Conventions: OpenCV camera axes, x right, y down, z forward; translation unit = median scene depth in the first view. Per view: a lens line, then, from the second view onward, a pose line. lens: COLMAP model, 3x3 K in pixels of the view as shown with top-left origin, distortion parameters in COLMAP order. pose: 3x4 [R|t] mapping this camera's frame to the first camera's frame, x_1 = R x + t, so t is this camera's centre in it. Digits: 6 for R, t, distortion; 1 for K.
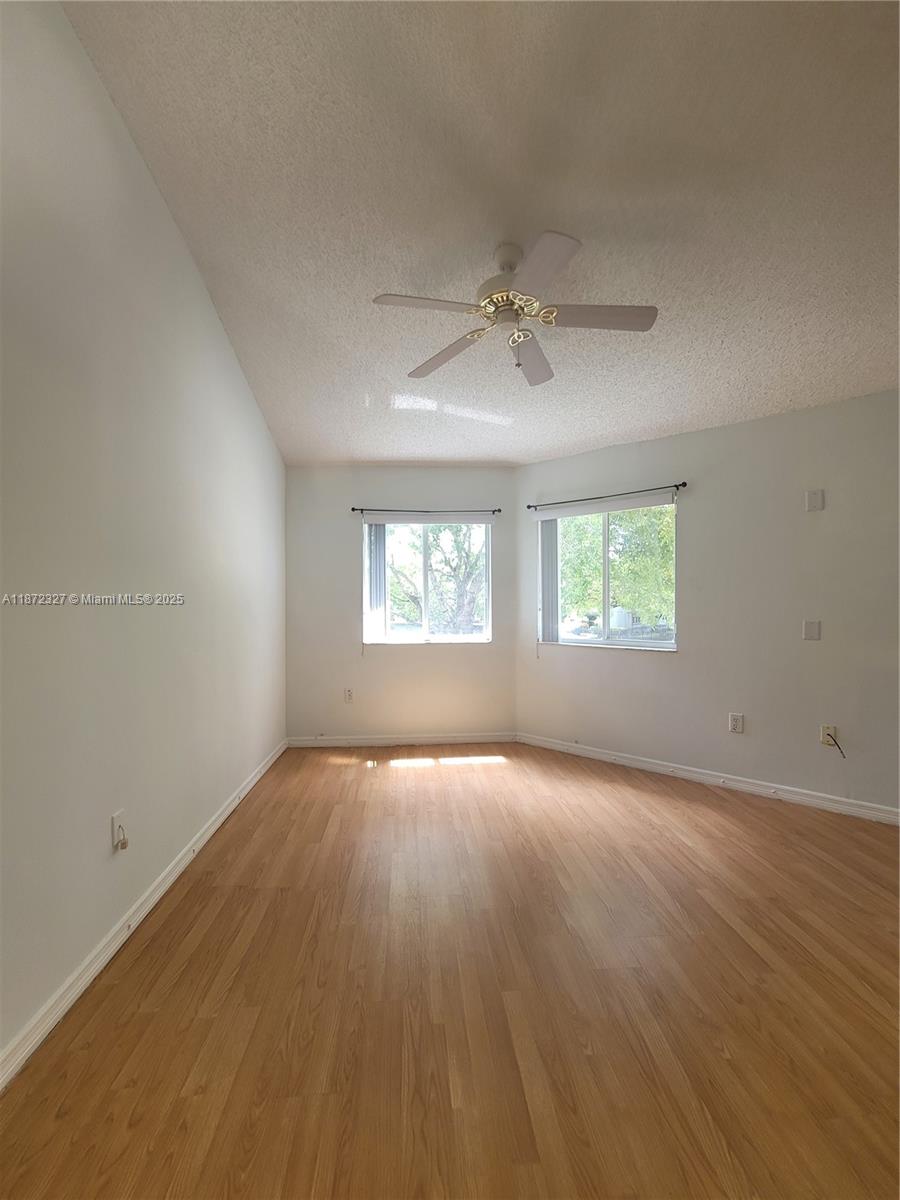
lens RADIAL K [[491.3, 0, 446.7], [0, 491.3, 599.0], [0, 0, 1]] dist [0.002508, -0.001842]
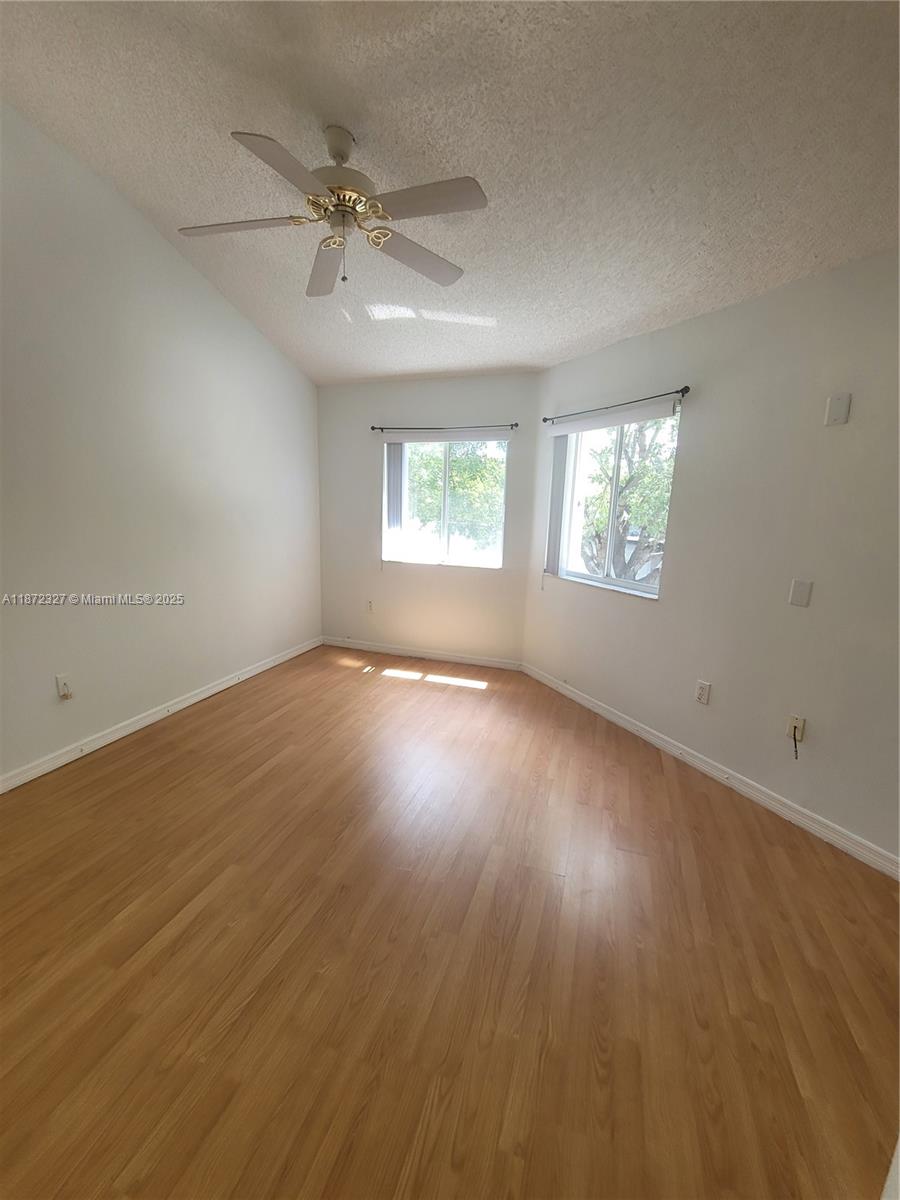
lens RADIAL K [[491.3, 0, 448.7], [0, 491.3, 600.3], [0, 0, 1]] dist [0.002508, -0.001842]
pose [[0.920408, 0.105763, -0.376383, 0.453208], [-0.030761, 0.979320, 0.199963, -0.050301], [0.389748, -0.172470, 0.904627, 0.095884]]
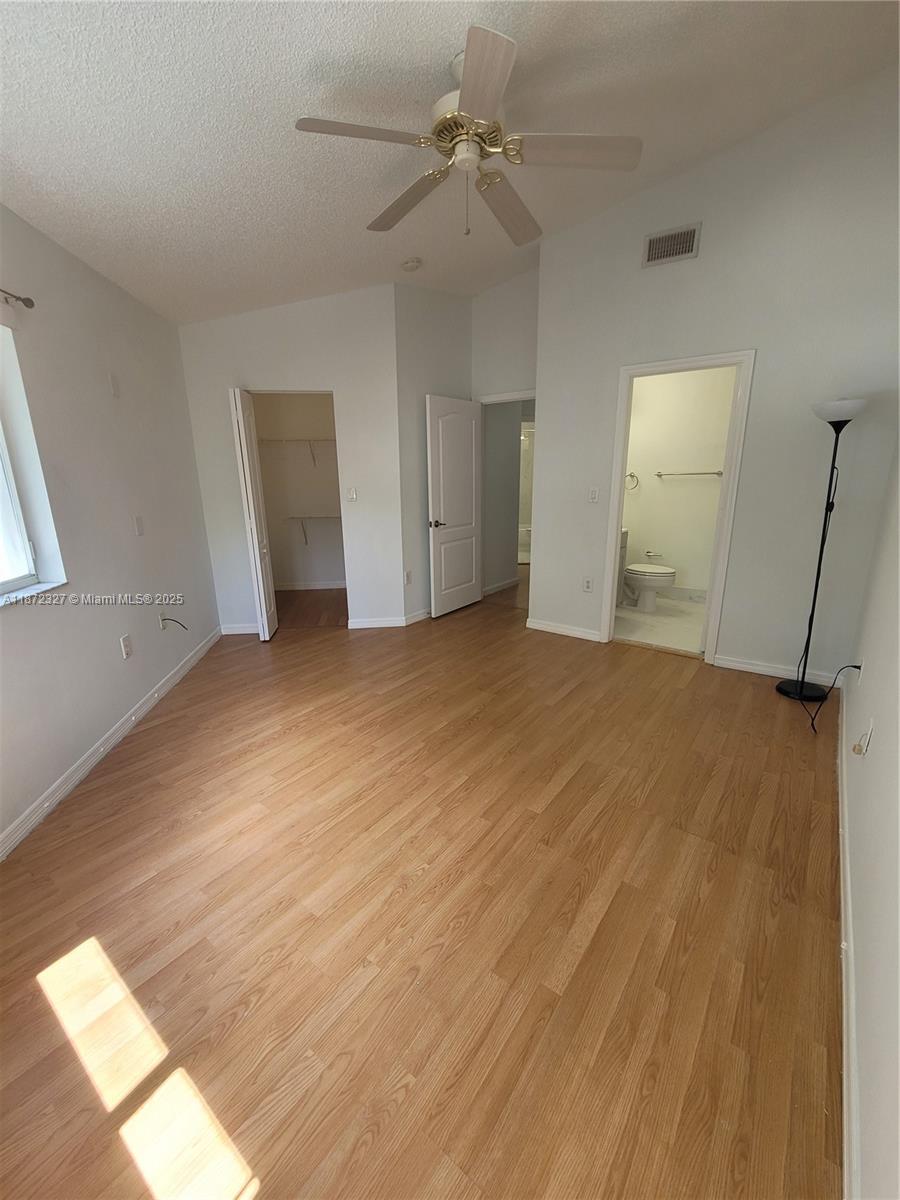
lens RADIAL K [[491.3, 0, 444.1], [0, 491.3, 602.6], [0, 0, 1]] dist [0.002508, -0.001842]
pose [[-0.743175, -0.159251, 0.649869, -0.325973], [0.018296, 0.966063, 0.257658, -0.026377], [-0.668846, 0.203376, -0.715040, 1.130406]]
